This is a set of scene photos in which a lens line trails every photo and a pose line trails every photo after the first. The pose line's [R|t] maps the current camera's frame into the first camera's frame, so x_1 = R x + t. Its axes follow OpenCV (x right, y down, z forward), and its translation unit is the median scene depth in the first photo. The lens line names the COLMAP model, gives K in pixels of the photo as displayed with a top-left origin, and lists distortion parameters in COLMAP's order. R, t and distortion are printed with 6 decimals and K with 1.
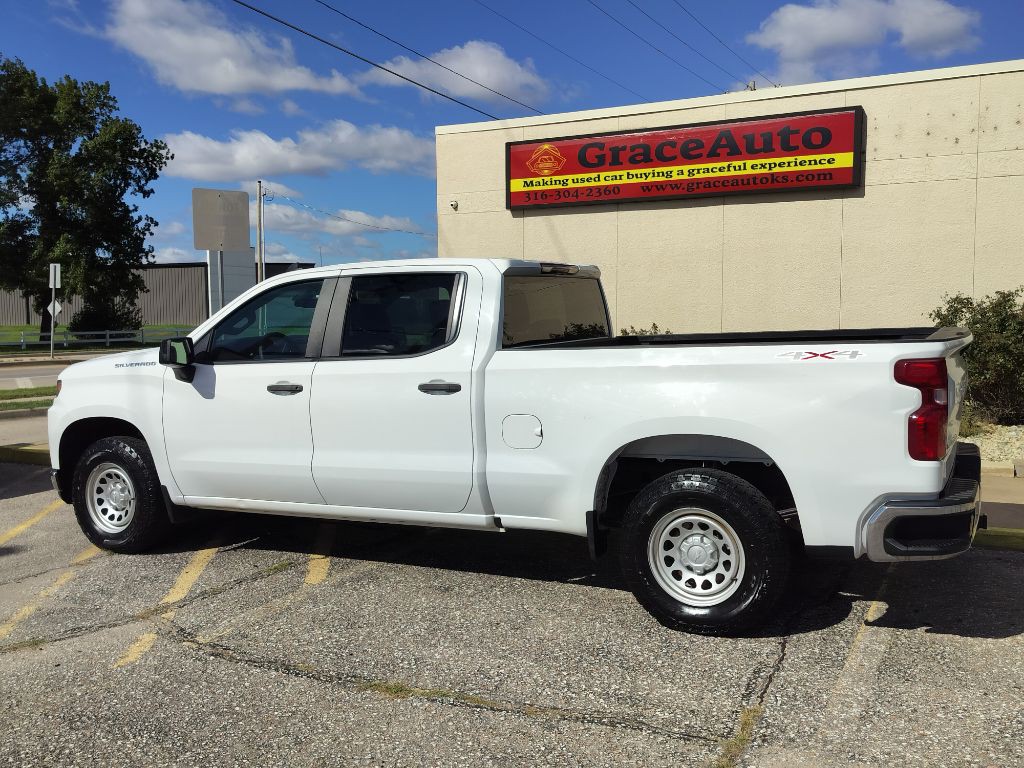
lens RADIAL K [[919.6, 0, 509.2], [0, 919.6, 386.8], [0, 0, 1]] dist [0.098214, -0.152968]
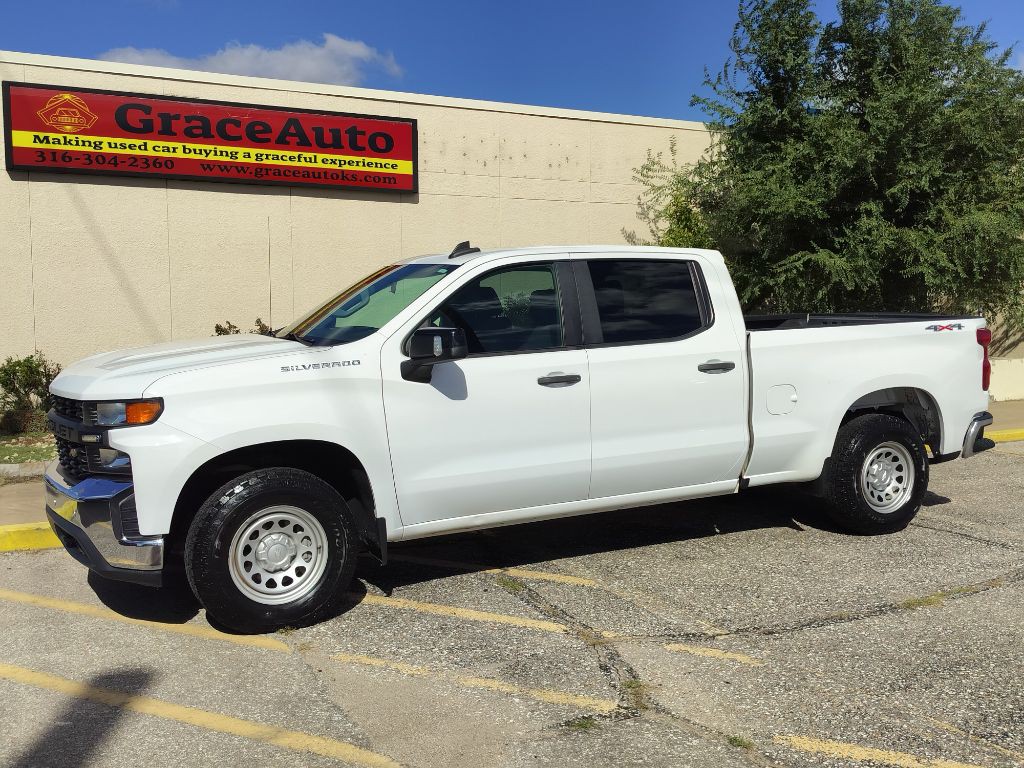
lens RADIAL K [[998.2, 0, 508.7], [0, 998.2, 385.9], [0, 0, 1]] dist [0.113003, -0.201294]
pose [[0.588373, -0.057264, 0.806560, -0.503046], [0.065531, 0.997585, 0.023022, -0.008430], [-0.805930, 0.039309, 0.590704, 0.213722]]
